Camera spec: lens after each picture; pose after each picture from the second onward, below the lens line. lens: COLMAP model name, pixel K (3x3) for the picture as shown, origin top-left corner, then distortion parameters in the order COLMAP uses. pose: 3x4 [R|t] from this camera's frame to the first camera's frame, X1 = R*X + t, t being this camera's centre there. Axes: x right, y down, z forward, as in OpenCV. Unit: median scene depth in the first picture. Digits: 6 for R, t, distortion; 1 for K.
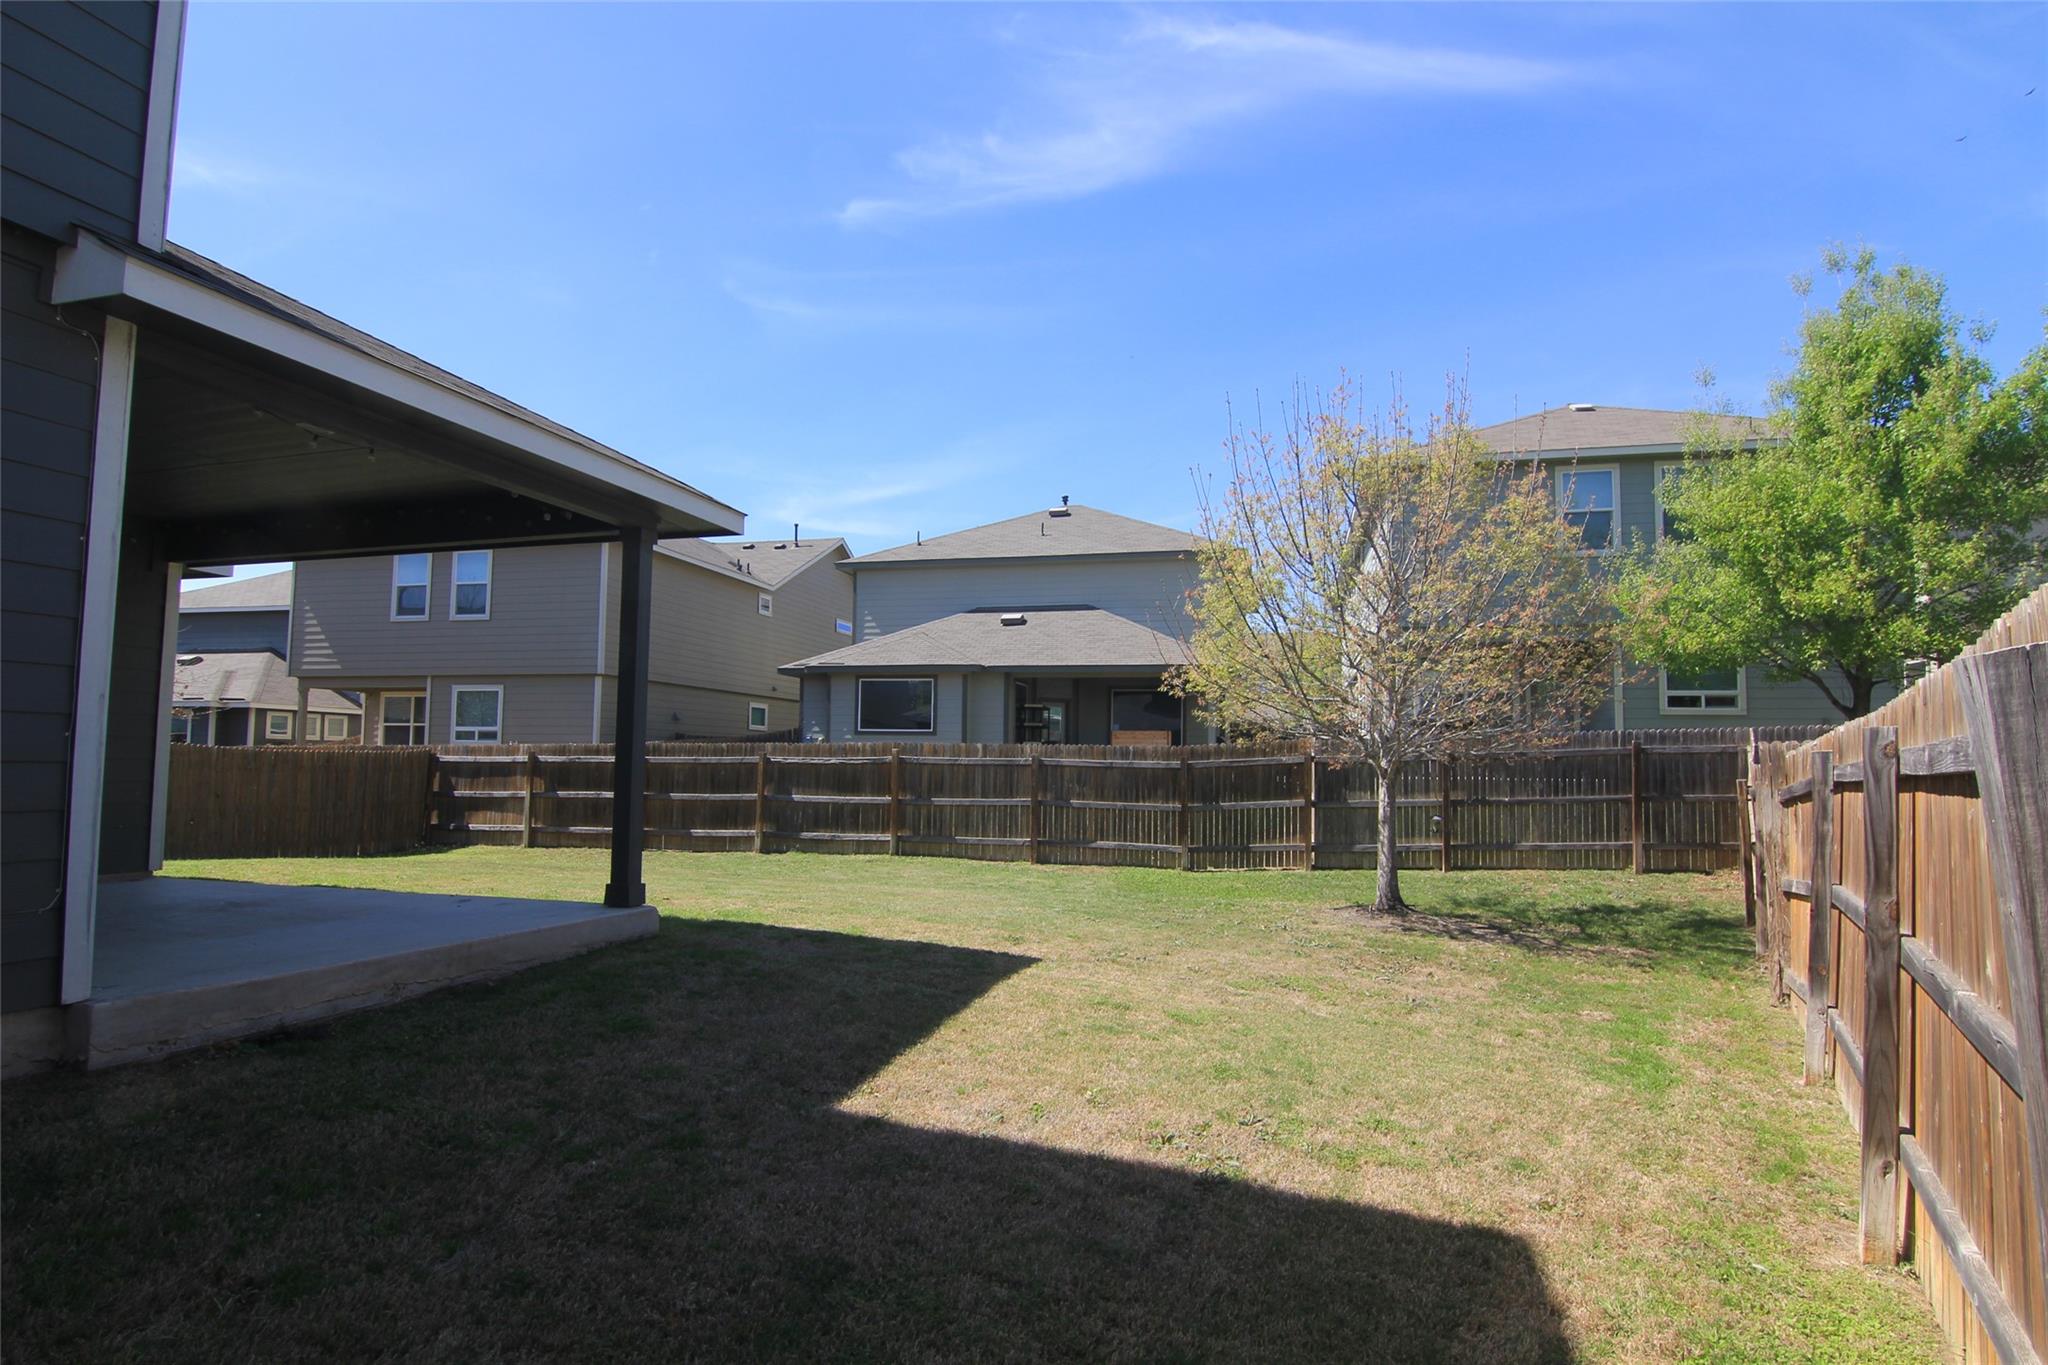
lens RADIAL K [[1049.4, 0, 1039.8], [0, 1049.4, 690.2], [0, 0, 1]] dist [-0.004913, -0.002923]
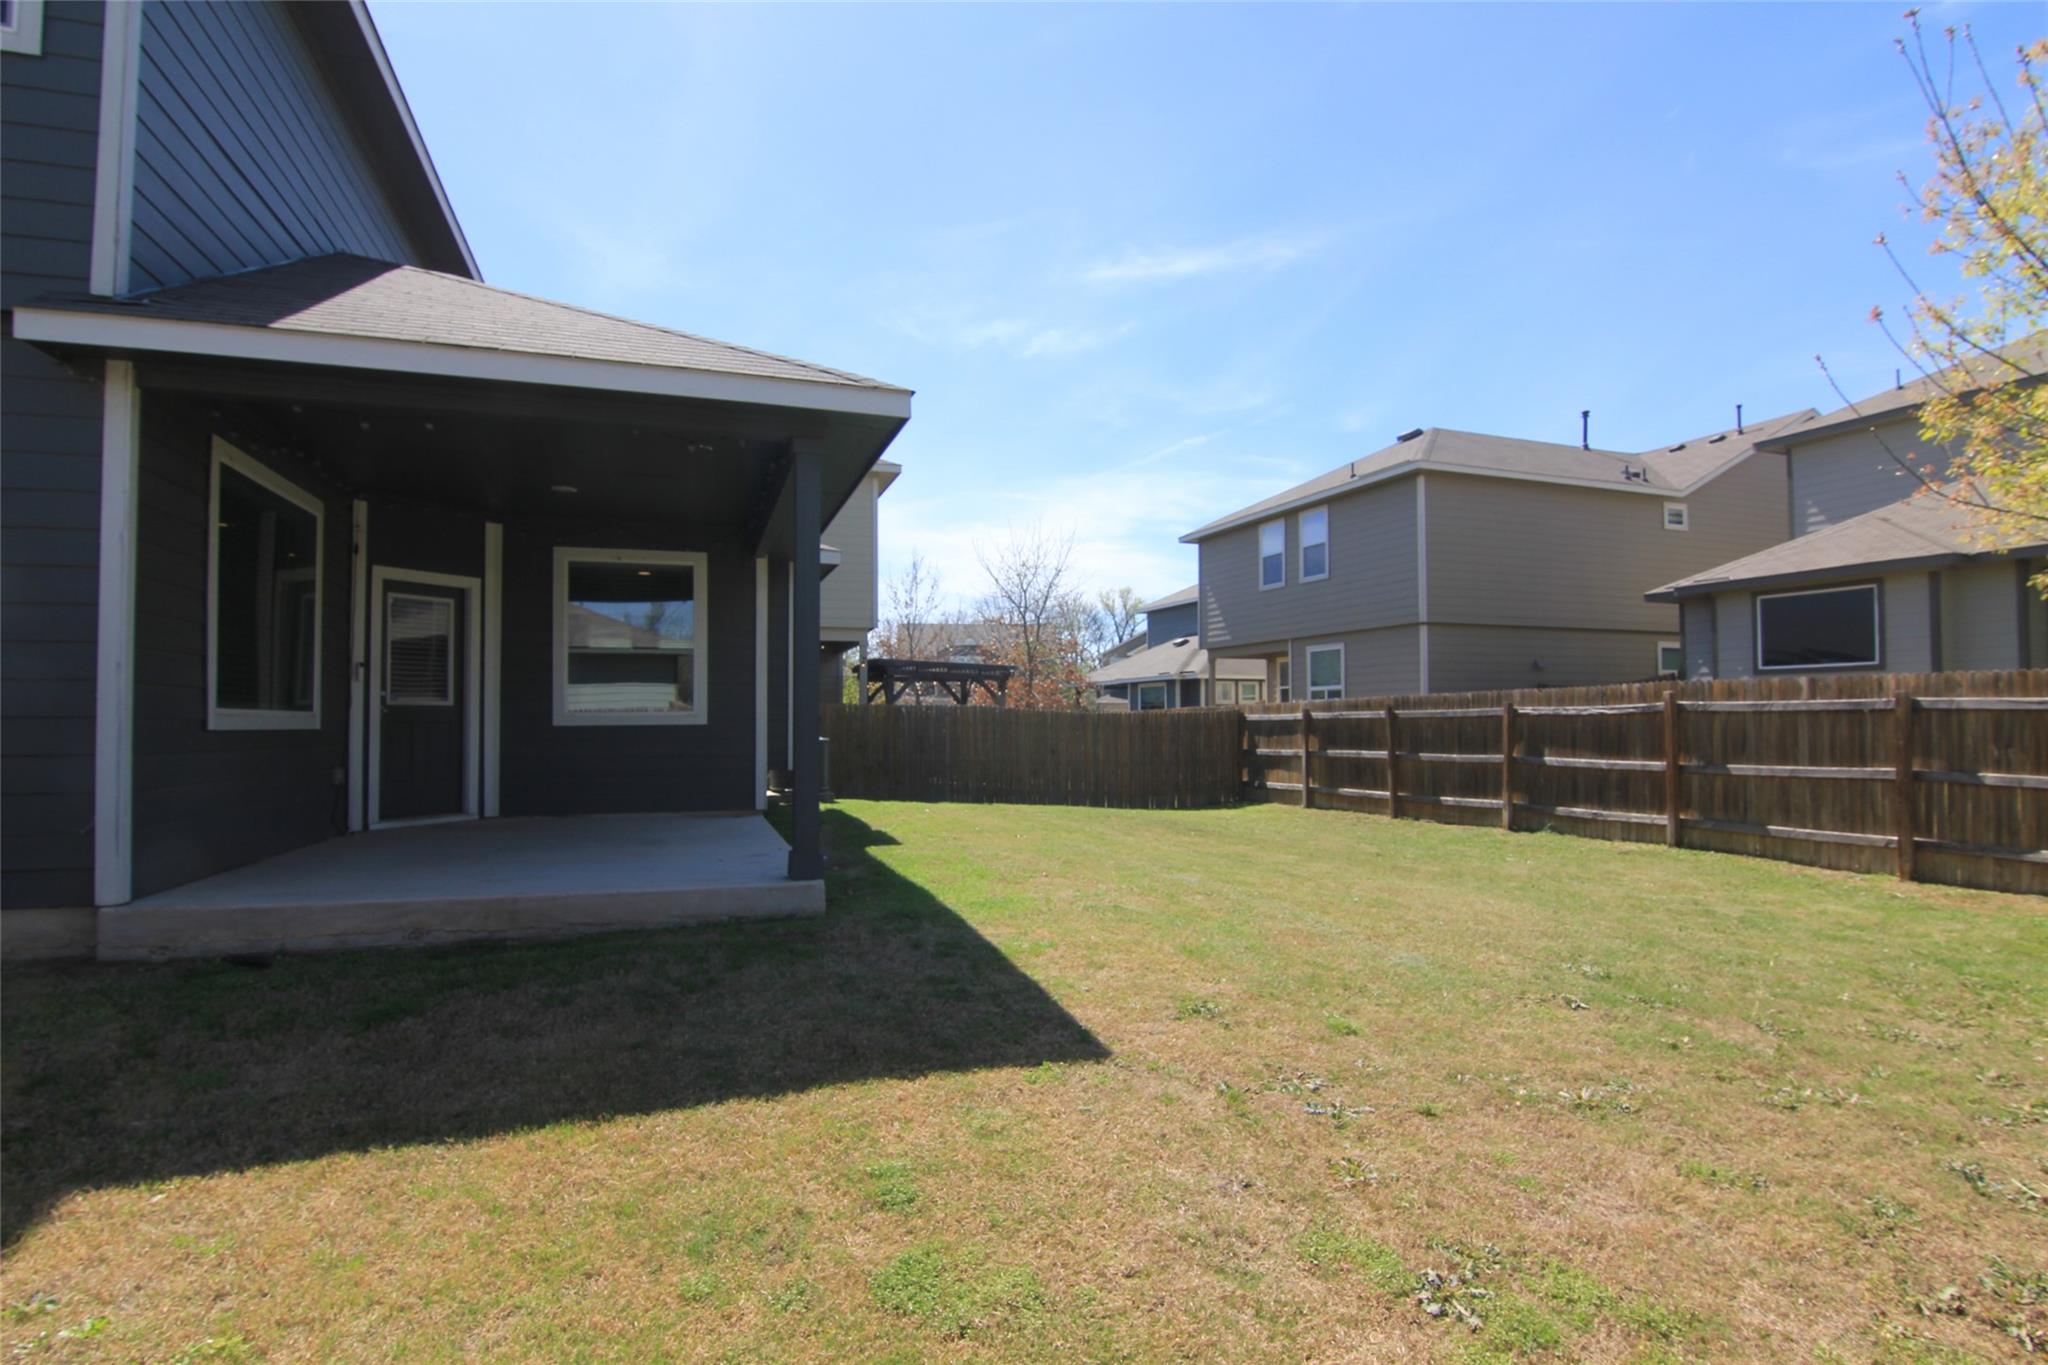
lens RADIAL K [[1049.4, 0, 1044.3], [0, 1049.4, 693.9], [0, 0, 1]] dist [-0.004913, -0.002923]
pose [[0.578826, -0.035294, -0.814687, 0.162849], [0.068708, 0.997621, 0.005598, 0.023529], [0.812551, -0.059215, 0.579874, 0.250659]]
